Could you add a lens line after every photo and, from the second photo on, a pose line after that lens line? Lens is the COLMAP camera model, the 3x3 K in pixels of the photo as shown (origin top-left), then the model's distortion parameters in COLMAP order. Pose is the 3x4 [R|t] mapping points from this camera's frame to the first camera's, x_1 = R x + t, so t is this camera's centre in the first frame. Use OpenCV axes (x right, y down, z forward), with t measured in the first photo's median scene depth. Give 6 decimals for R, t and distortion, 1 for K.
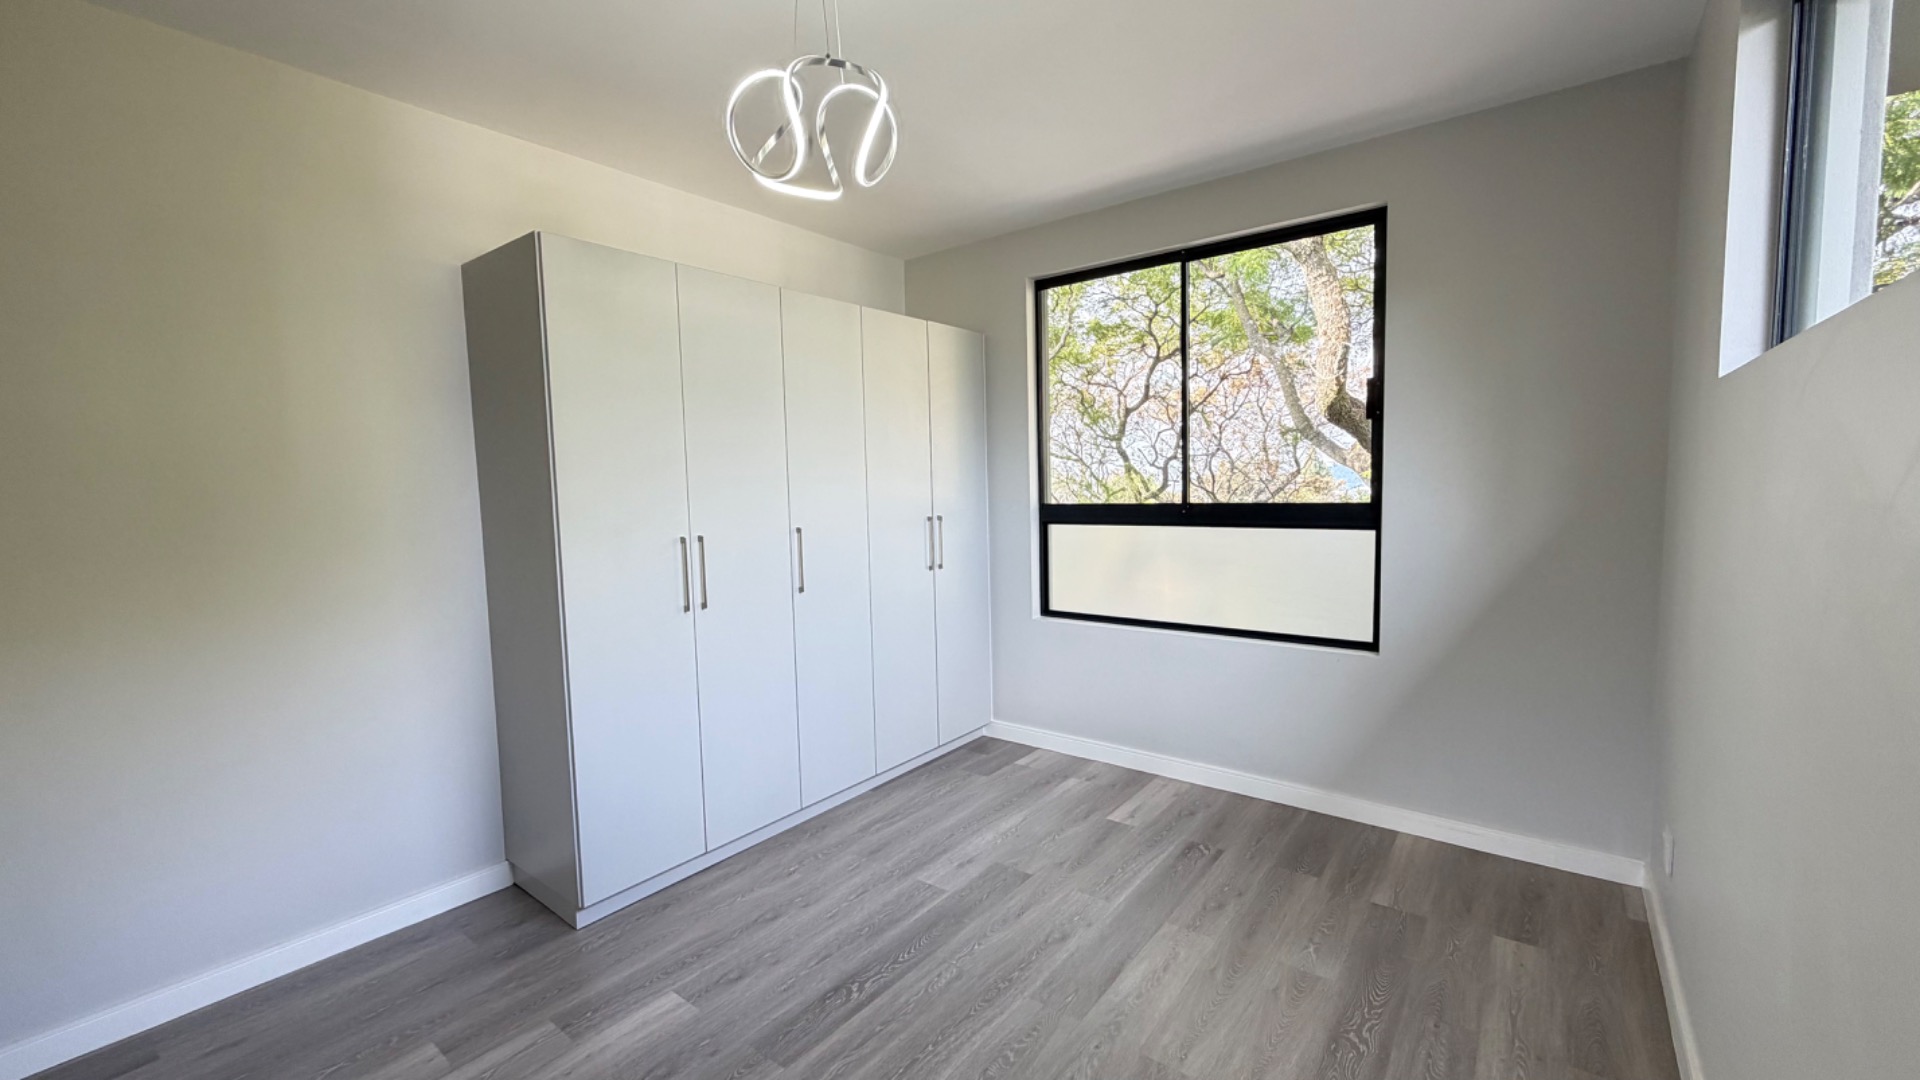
lens RADIAL K [[766.4, 0, 954.1], [0, 766.4, 540.0], [0, 0, 1]] dist [-0.001932, 0.000168]
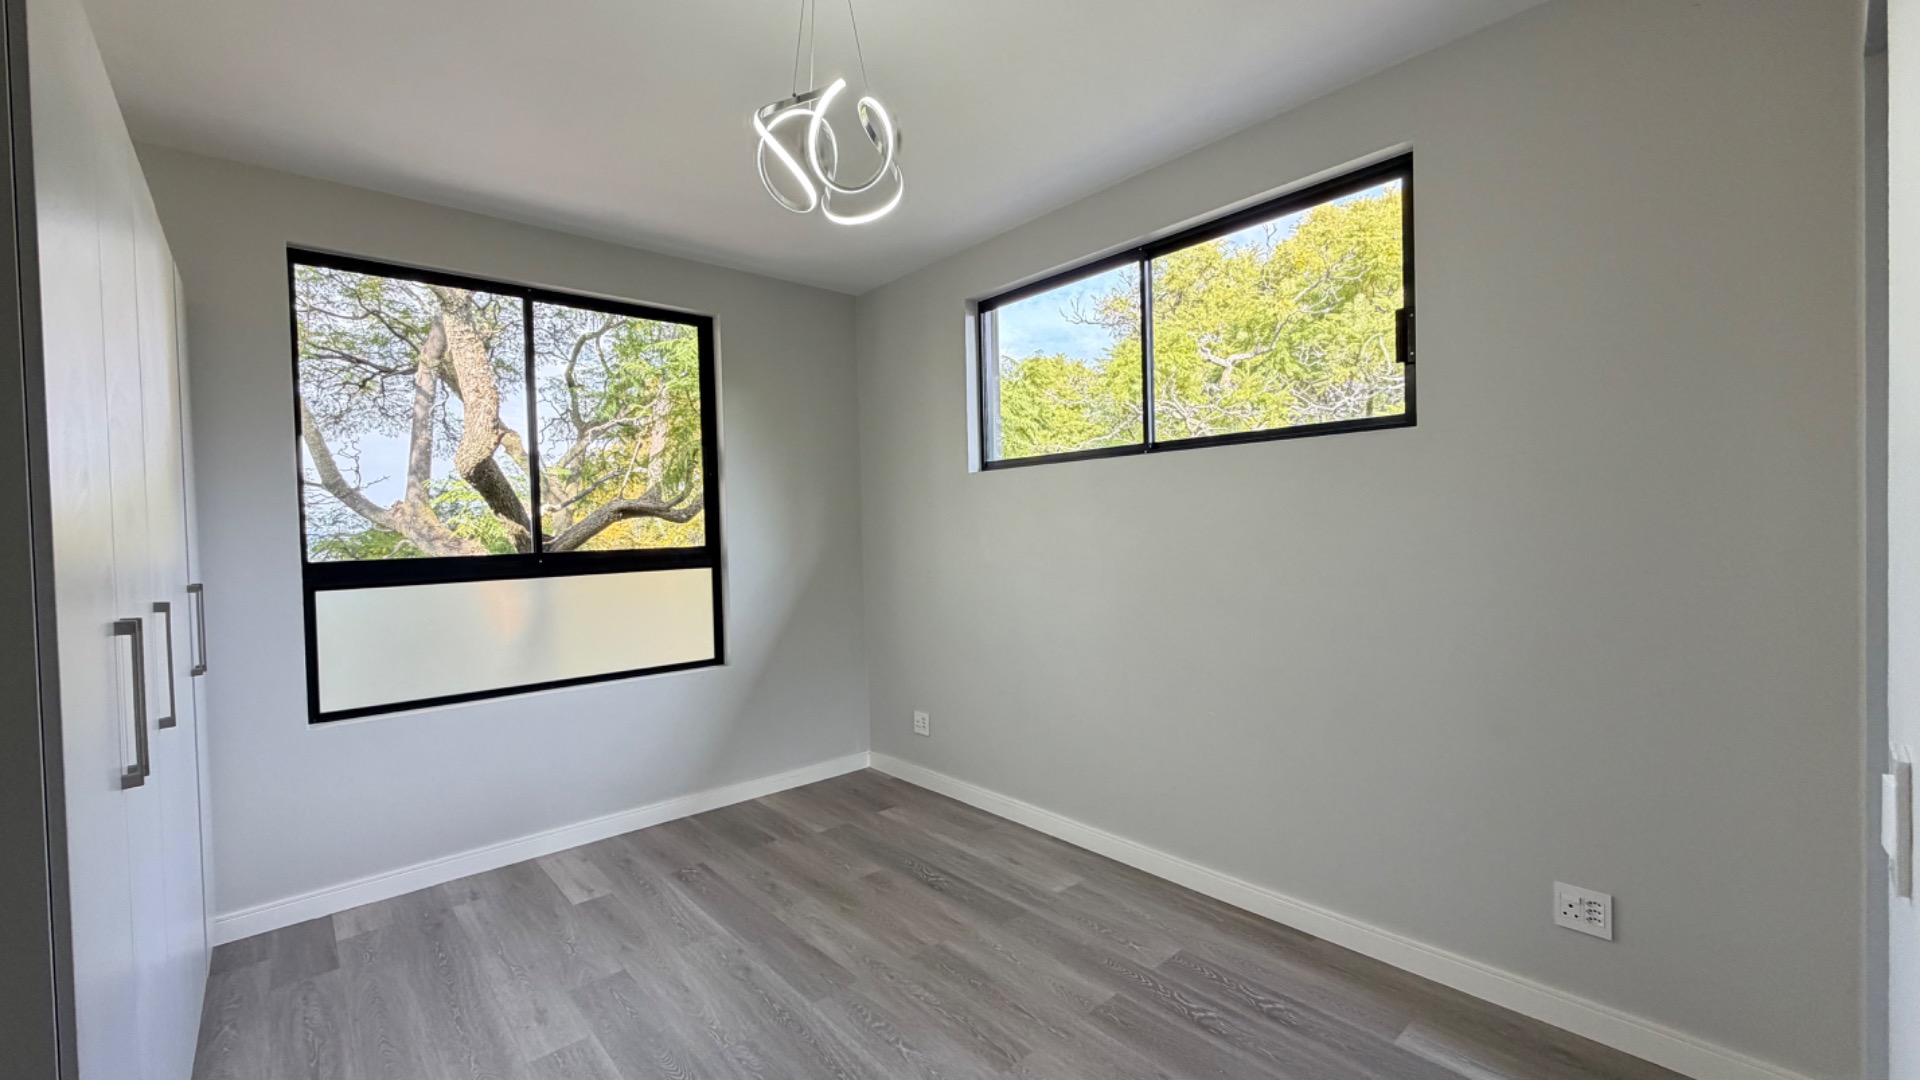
lens RADIAL K [[766.4, 0, 959.1], [0, 766.4, 534.4], [0, 0, 1]] dist [-0.001932, 0.000168]
pose [[0.181383, 0.006945, 0.983388, -0.597159], [0.099188, 0.994746, -0.025321, 0.004637], [-0.978398, 0.102133, 0.179741, 0.366457]]
